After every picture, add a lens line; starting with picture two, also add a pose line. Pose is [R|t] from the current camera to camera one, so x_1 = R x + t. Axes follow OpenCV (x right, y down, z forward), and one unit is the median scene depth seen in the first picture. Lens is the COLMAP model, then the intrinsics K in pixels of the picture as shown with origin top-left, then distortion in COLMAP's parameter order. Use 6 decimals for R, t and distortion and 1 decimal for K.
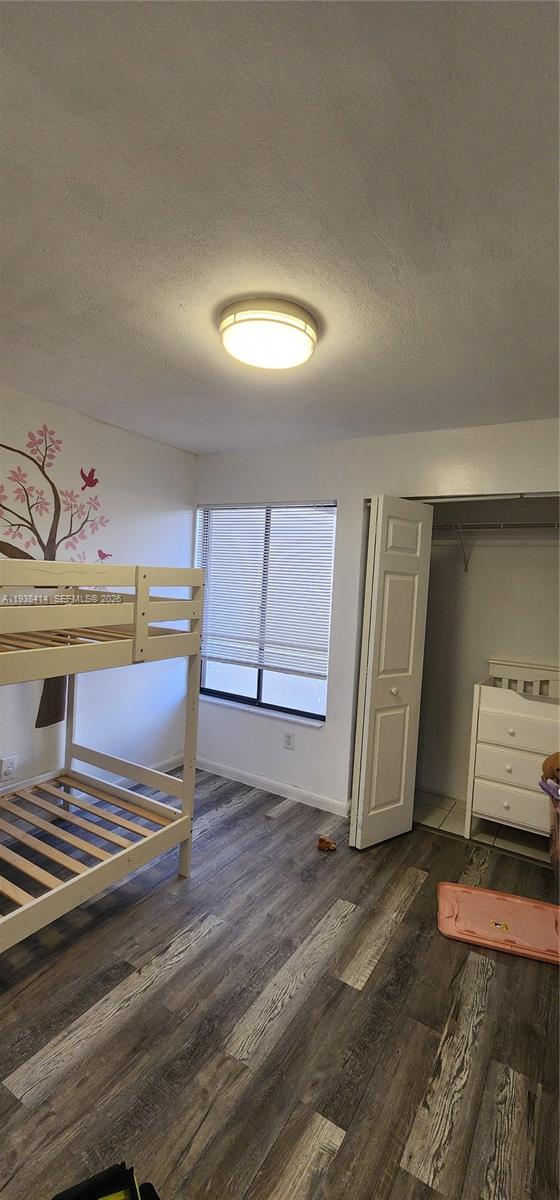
lens RADIAL K [[493.2, 0, 293.3], [0, 493.2, 592.2], [0, 0, 1]] dist [0.001635, 0.000337]
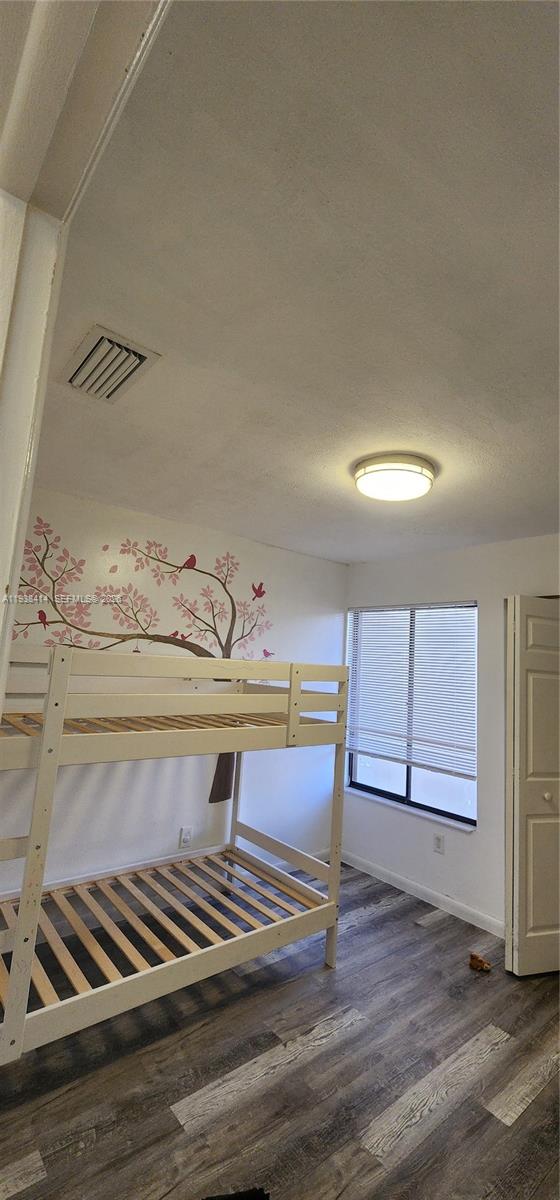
lens RADIAL K [[493.2, 0, 293.3], [0, 493.2, 592.2], [0, 0, 1]] dist [0.001635, 0.000337]
pose [[0.948648, -0.041560, -0.313592, 0.055884], [-0.020223, 0.981337, -0.191230, 0.005084], [0.315687, 0.187752, 0.930103, -0.119348]]
